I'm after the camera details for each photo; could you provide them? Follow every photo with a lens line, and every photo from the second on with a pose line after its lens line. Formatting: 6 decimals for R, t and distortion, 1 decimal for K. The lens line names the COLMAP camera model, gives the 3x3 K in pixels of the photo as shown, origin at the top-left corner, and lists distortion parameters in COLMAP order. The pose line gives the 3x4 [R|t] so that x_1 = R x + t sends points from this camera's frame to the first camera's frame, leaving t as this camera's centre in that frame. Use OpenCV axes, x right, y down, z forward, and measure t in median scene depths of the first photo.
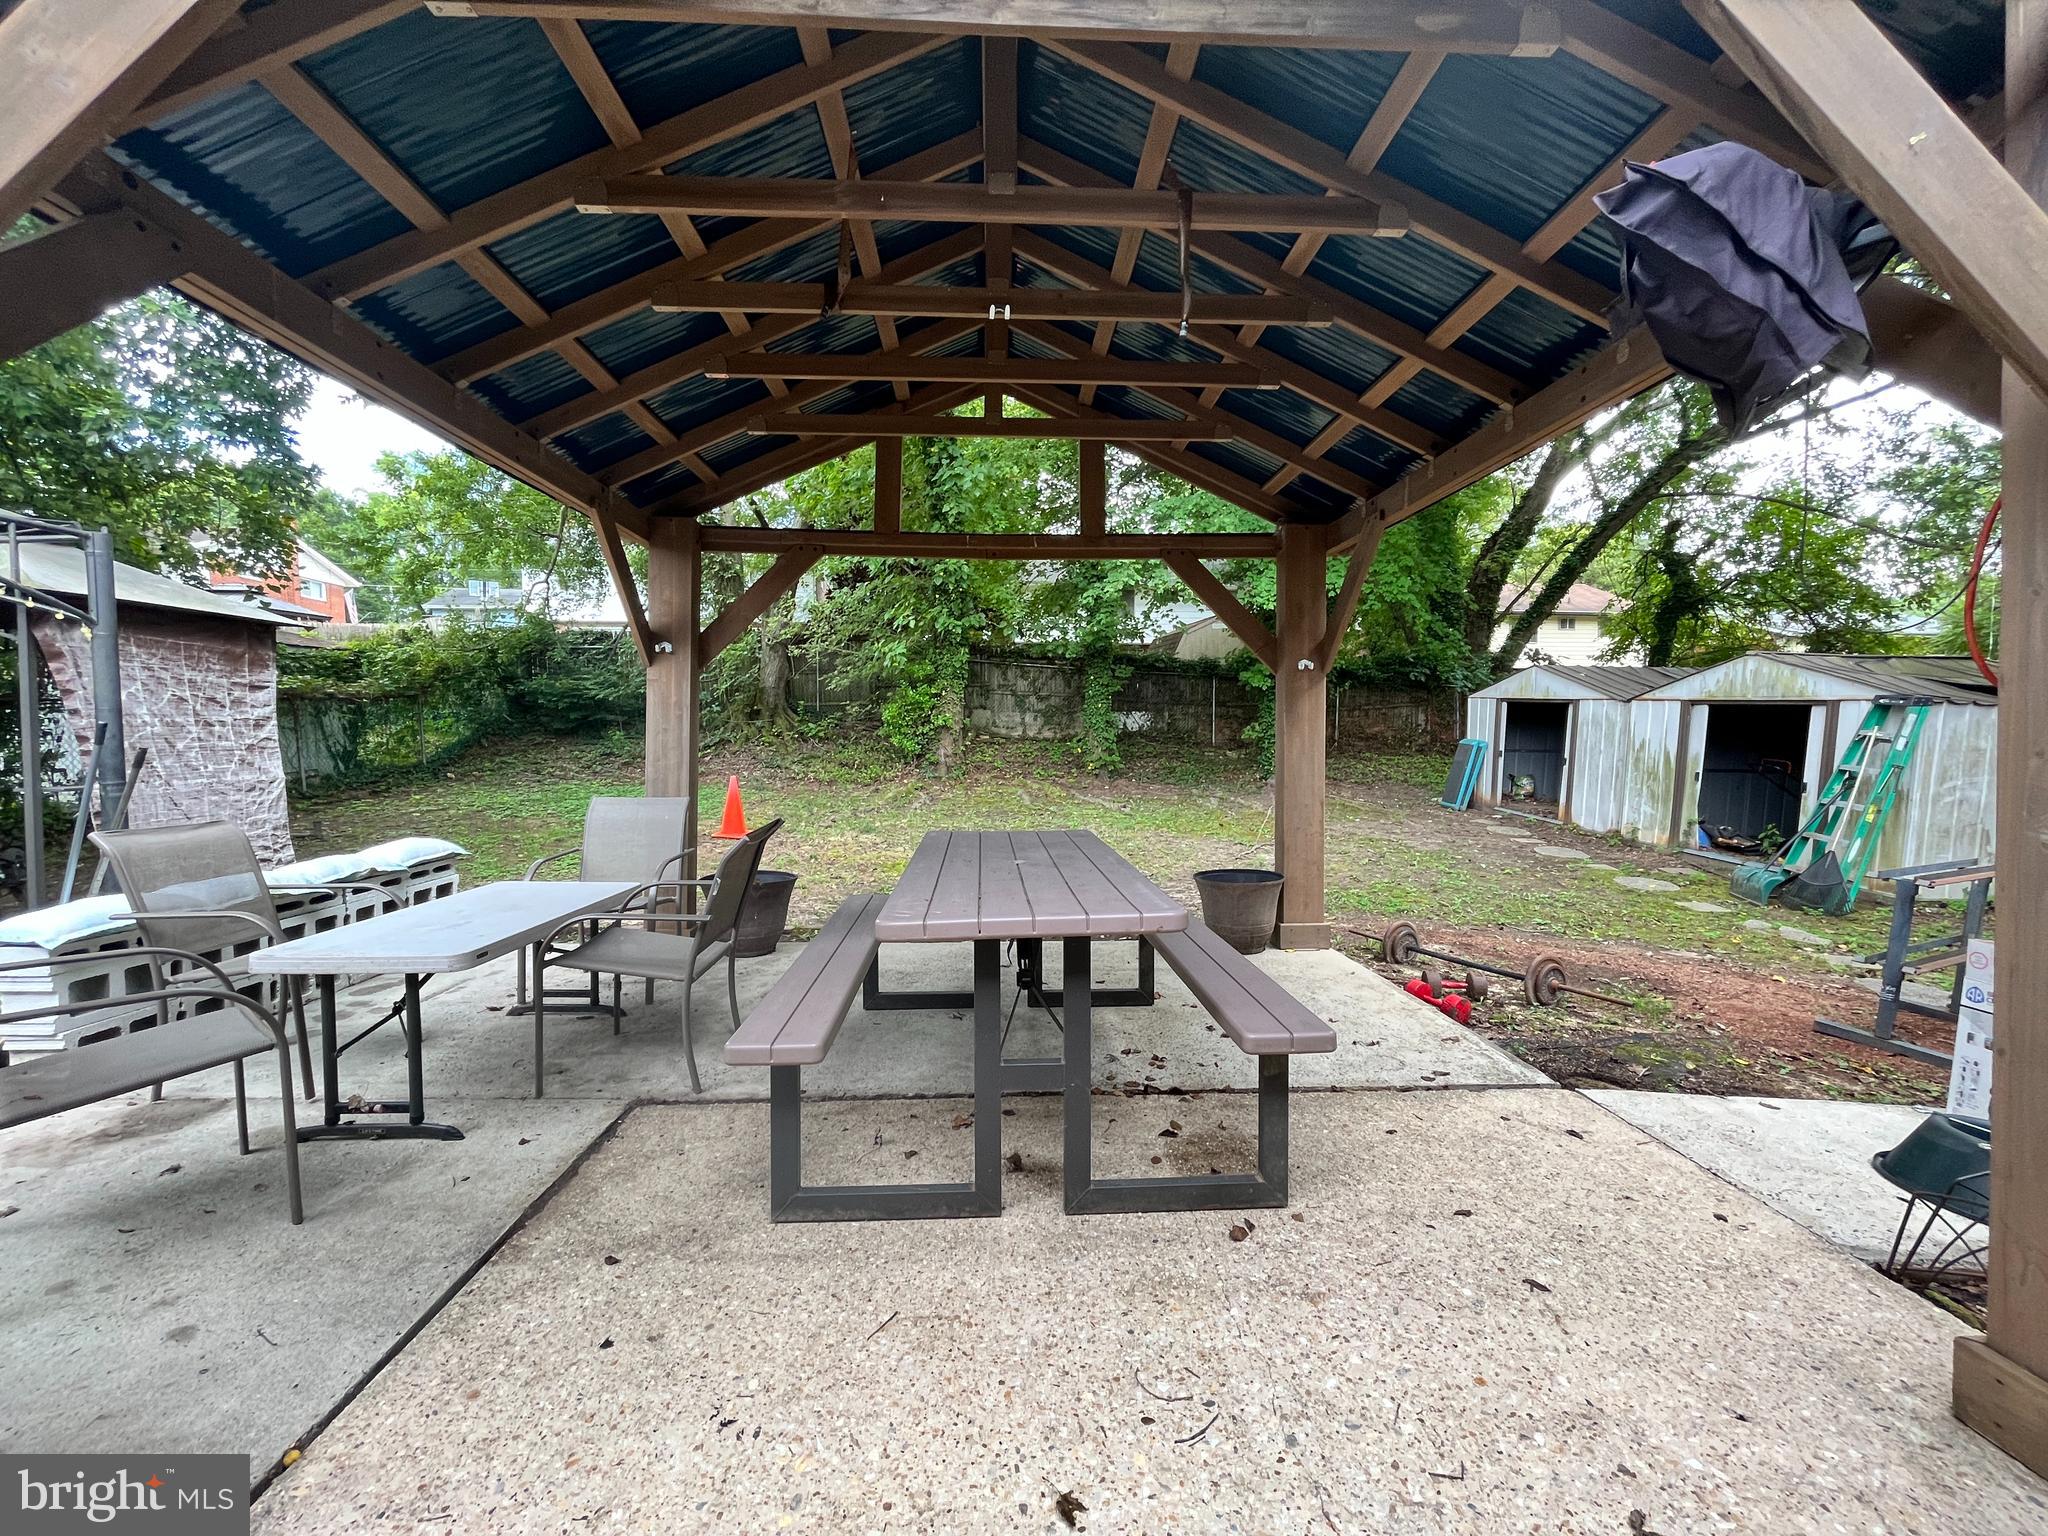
lens RADIAL K [[833.7, 0, 1020.6], [0, 833.7, 767.7], [0, 0, 1]] dist [-0.000854, -0.000171]
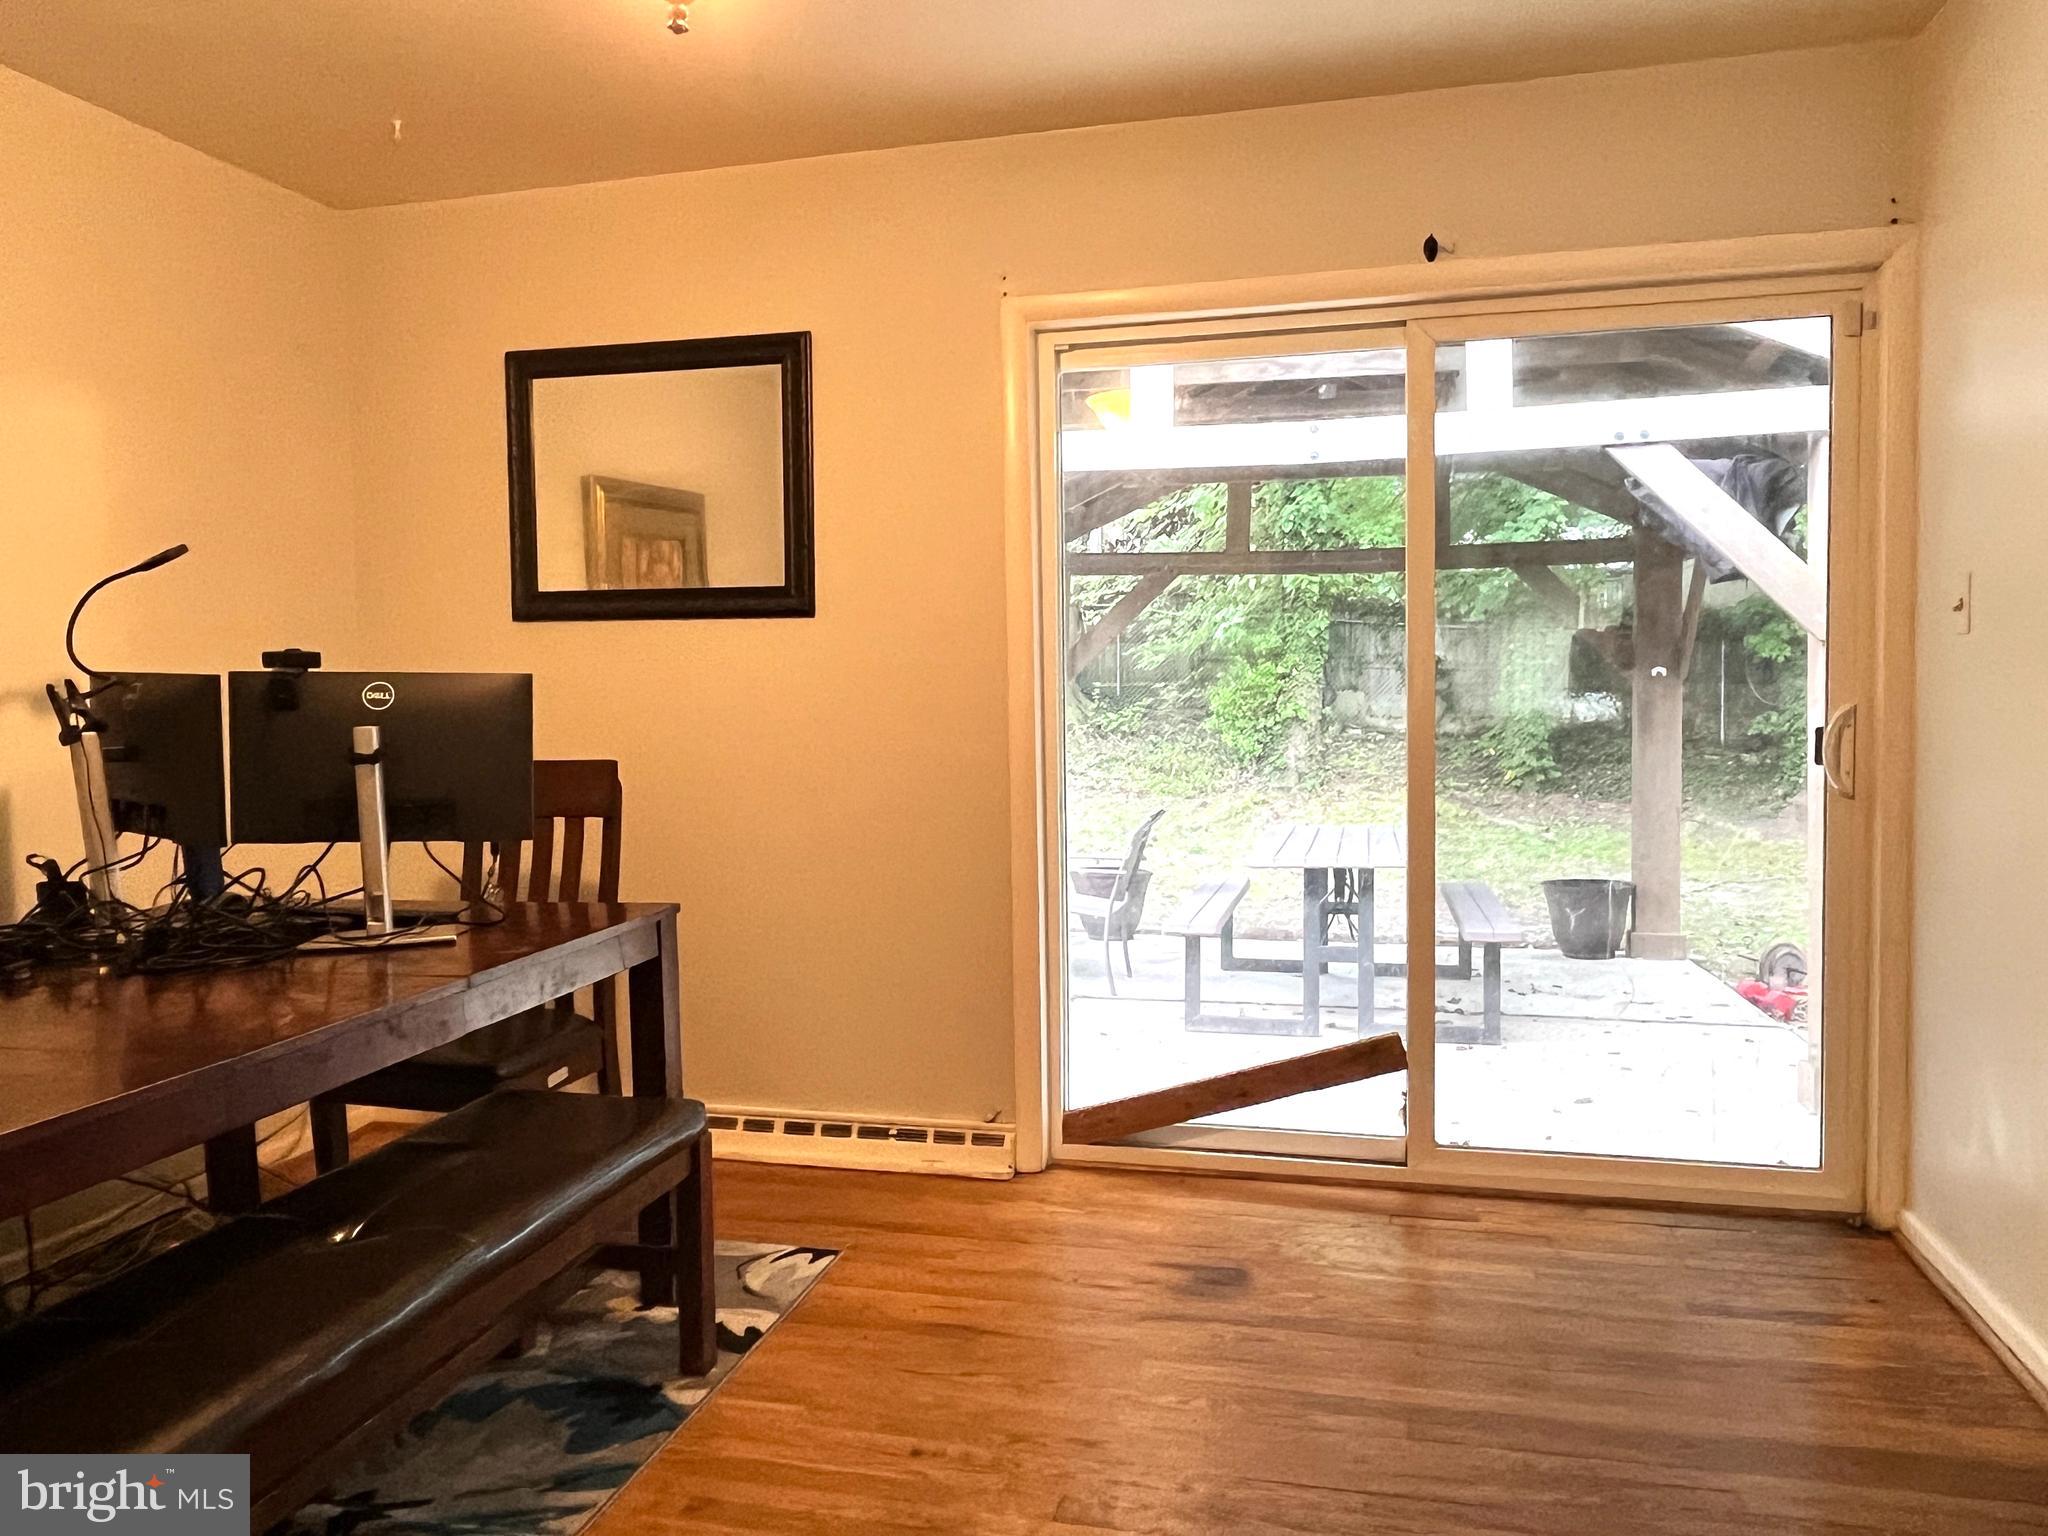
lens RADIAL K [[1443.5, 0, 1024.0], [0, 1443.5, 768.0], [0, 0, 1]] dist [-0.001395, 0.002043]
pose [[0.961054, 0.006512, -0.276283, 0.105440], [-0.008041, 0.999958, -0.004400, 0.005631], [0.276243, 0.006450, 0.961066, -0.987129]]
